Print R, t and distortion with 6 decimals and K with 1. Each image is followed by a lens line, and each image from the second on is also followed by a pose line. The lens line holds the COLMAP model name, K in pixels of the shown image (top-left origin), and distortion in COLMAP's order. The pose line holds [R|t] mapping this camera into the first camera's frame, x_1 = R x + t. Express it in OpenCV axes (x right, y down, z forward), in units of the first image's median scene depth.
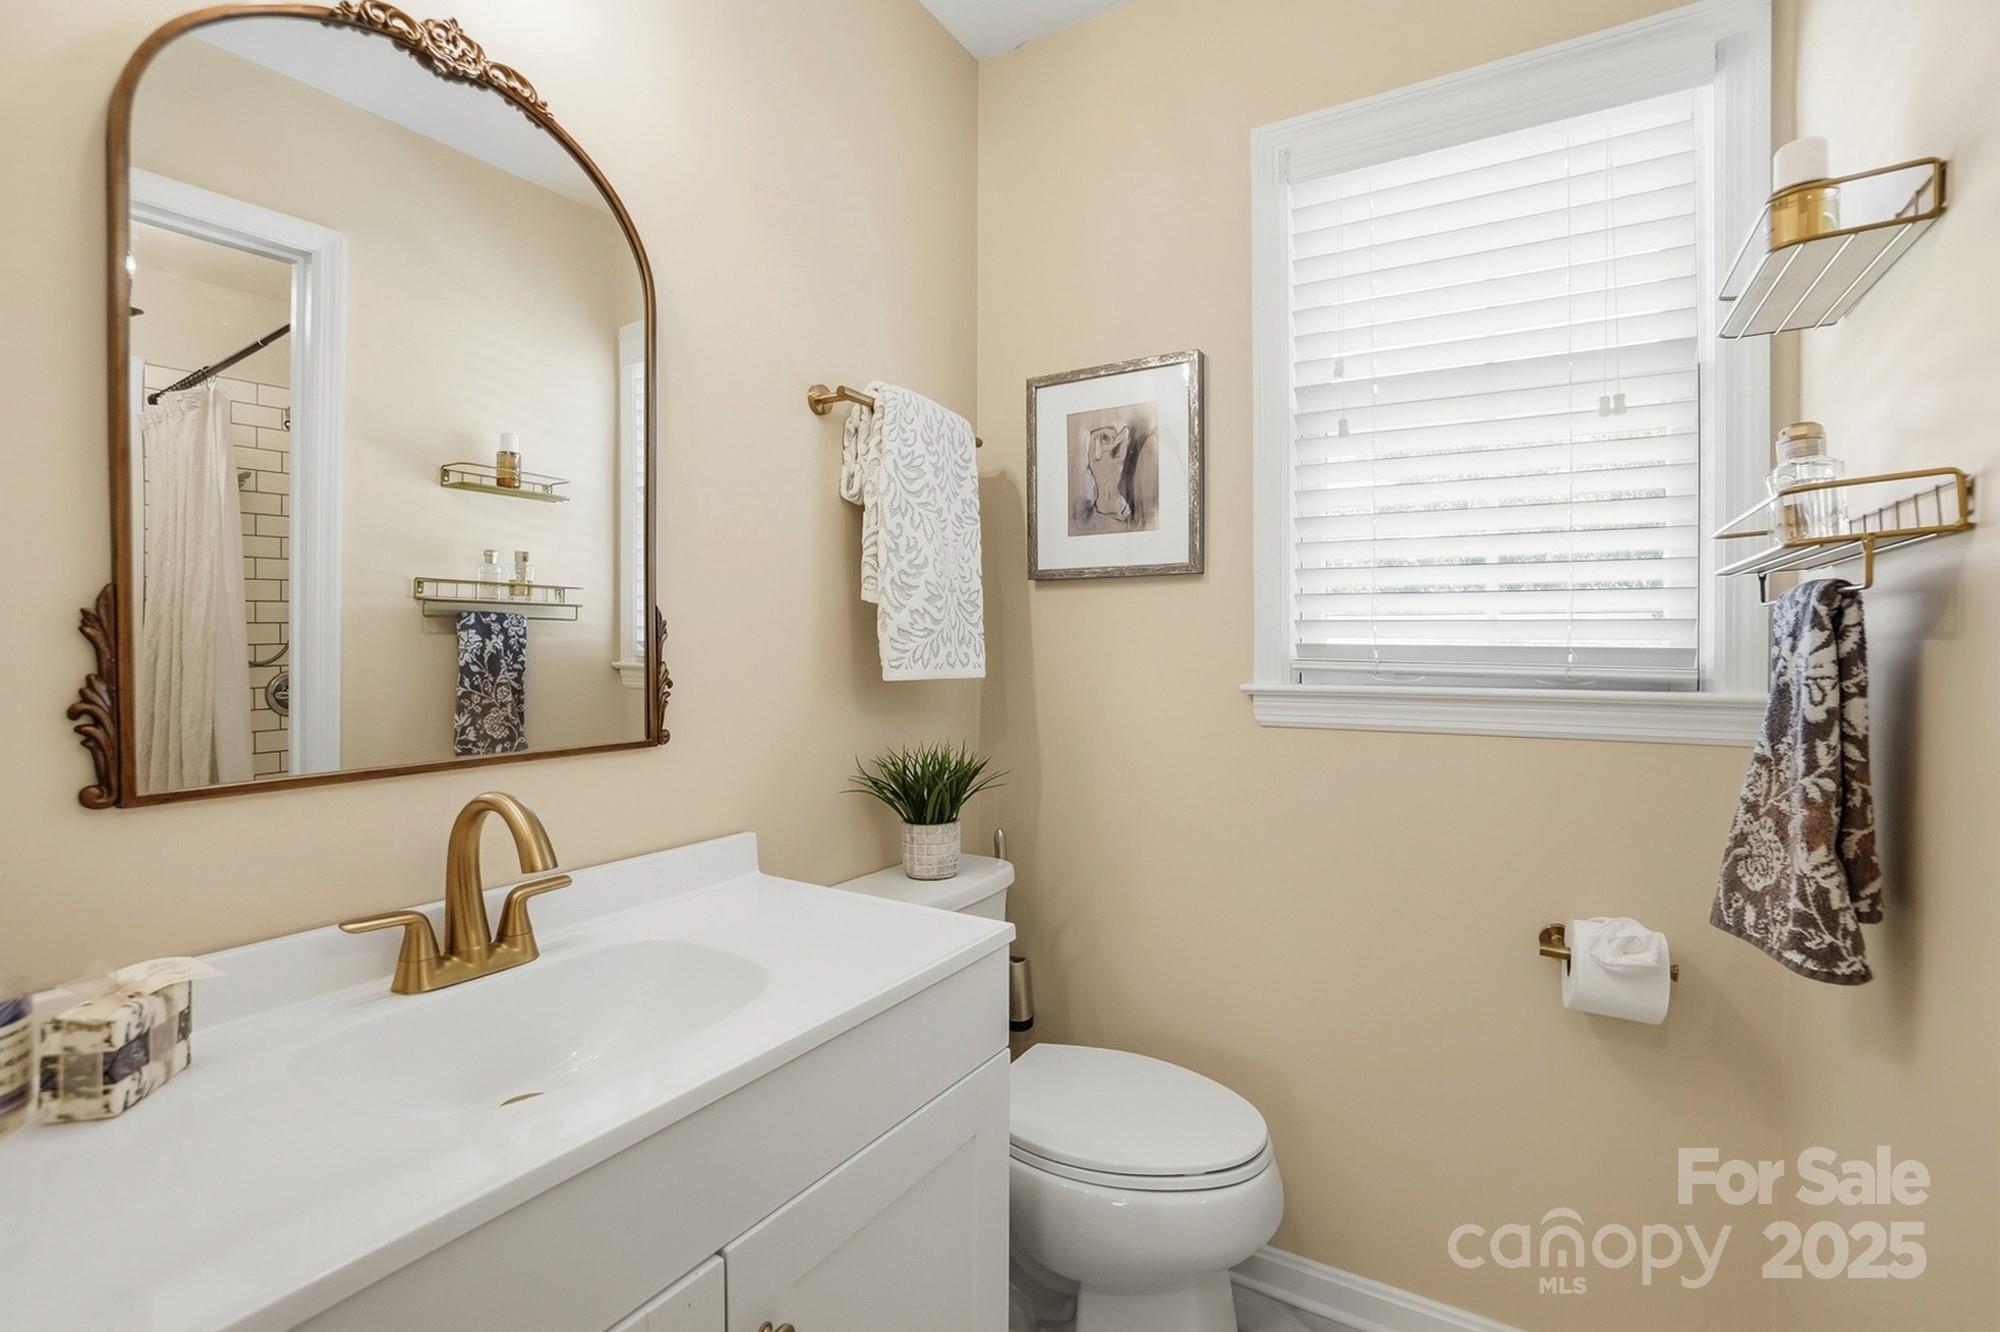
lens RADIAL K [[919.3, 0, 992.2], [0, 919.3, 655.5], [0, 0, 1]] dist [-0.059118, 0.028082]
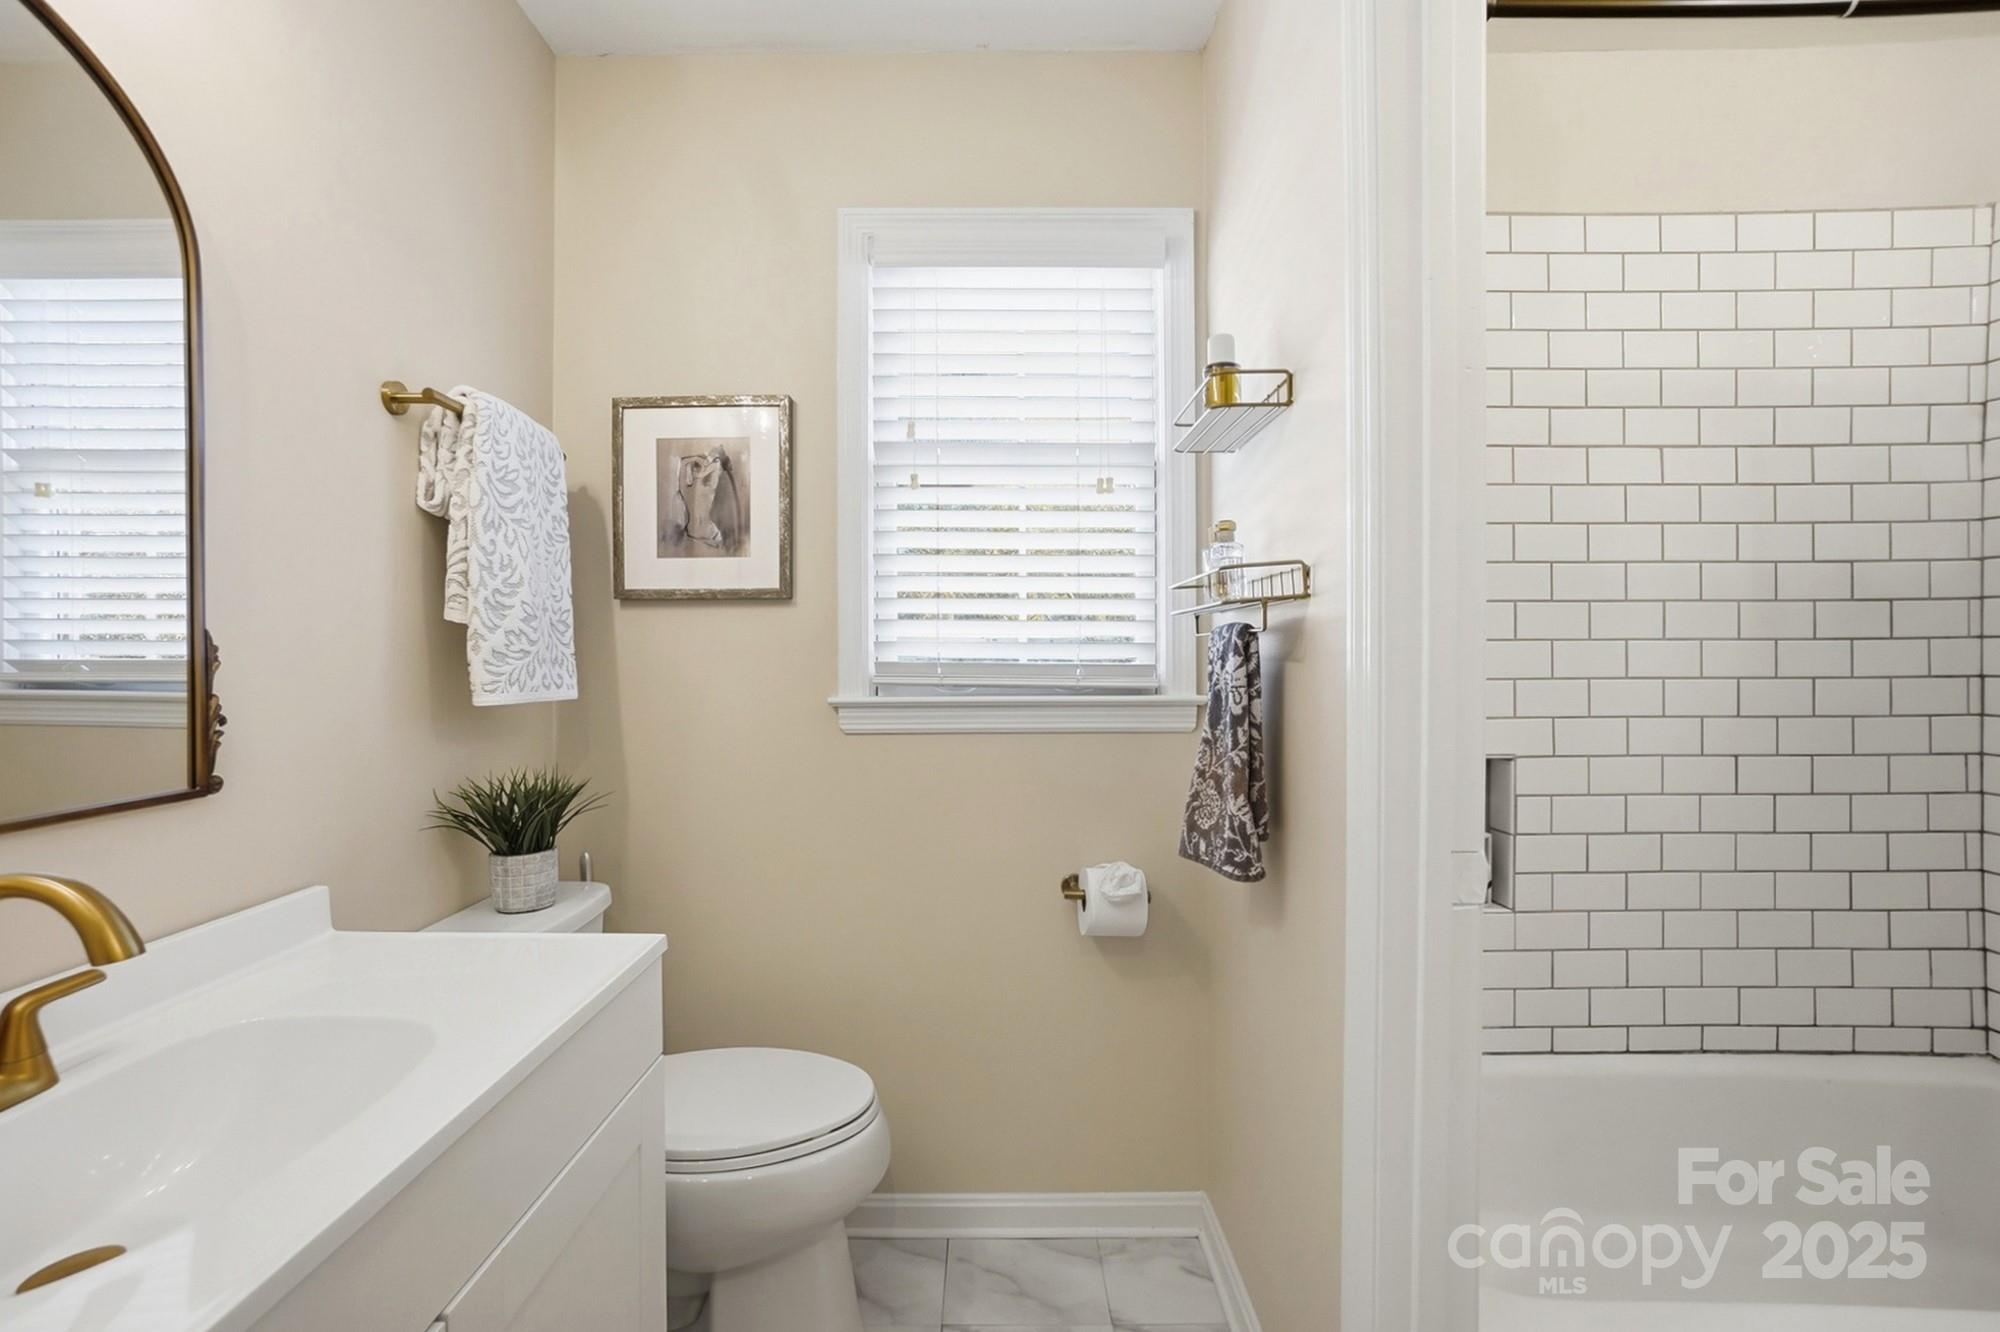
lens RADIAL K [[907.6, 0, 1001.3], [0, 907.6, 651.0], [0, 0, 1]] dist [-0.003454, 0.000148]
pose [[0.849133, -0.003346, 0.528169, -0.148610], [0.009391, 0.999918, -0.008763, -0.015591], [-0.528096, 0.012401, 0.849094, -0.072112]]
